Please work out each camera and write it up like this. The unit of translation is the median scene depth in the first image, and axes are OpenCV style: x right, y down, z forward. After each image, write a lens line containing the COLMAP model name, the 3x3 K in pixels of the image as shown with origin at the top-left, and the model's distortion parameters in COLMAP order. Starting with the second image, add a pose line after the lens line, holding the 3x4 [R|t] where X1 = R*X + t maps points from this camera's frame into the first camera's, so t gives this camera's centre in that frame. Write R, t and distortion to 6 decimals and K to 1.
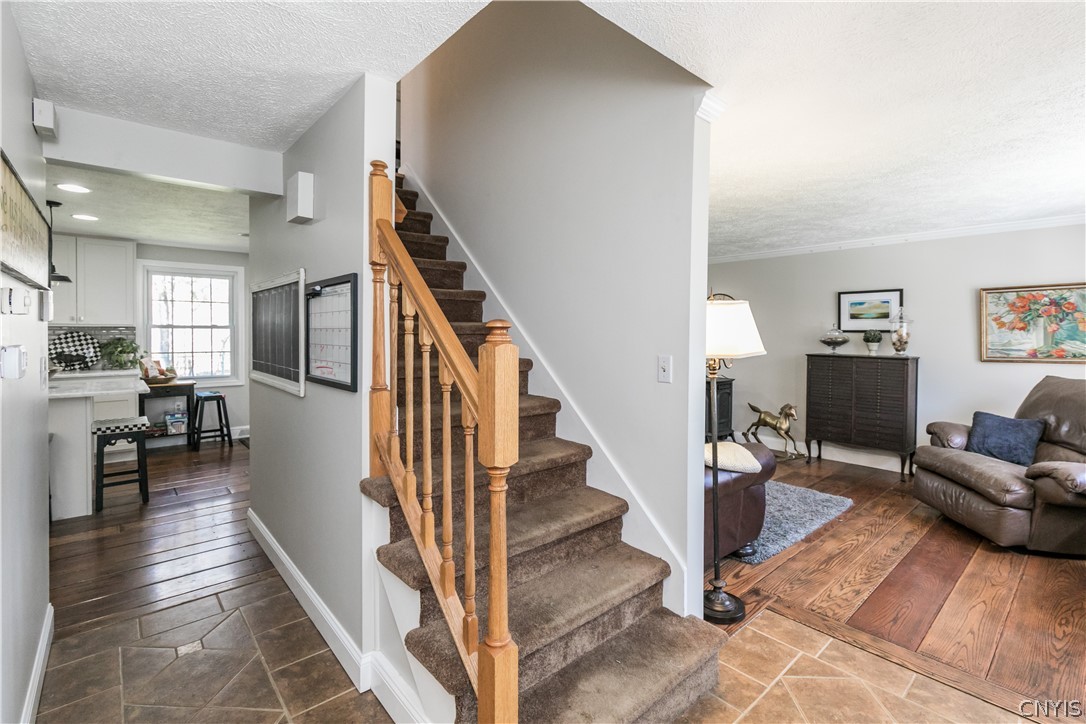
lens RADIAL K [[507.8, 0, 529.5], [0, 507.8, 343.3], [0, 0, 1]] dist [0.014596, 0.000657]
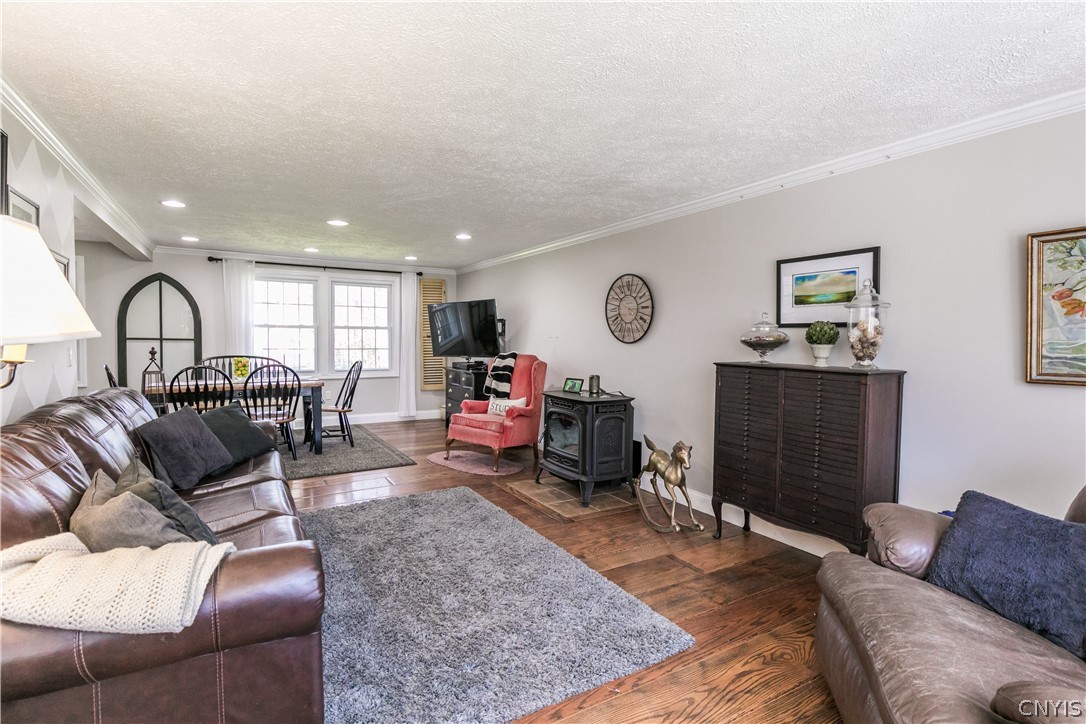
lens RADIAL K [[507.8, 0, 479.6], [0, 507.8, 357.3], [0, 0, 1]] dist [0.014596, 0.000657]
pose [[0.972607, 0.014867, -0.231981, 0.437572], [-0.010892, 0.999771, 0.018405, 0.006832], [0.232201, -0.015374, 0.972546, 0.358451]]
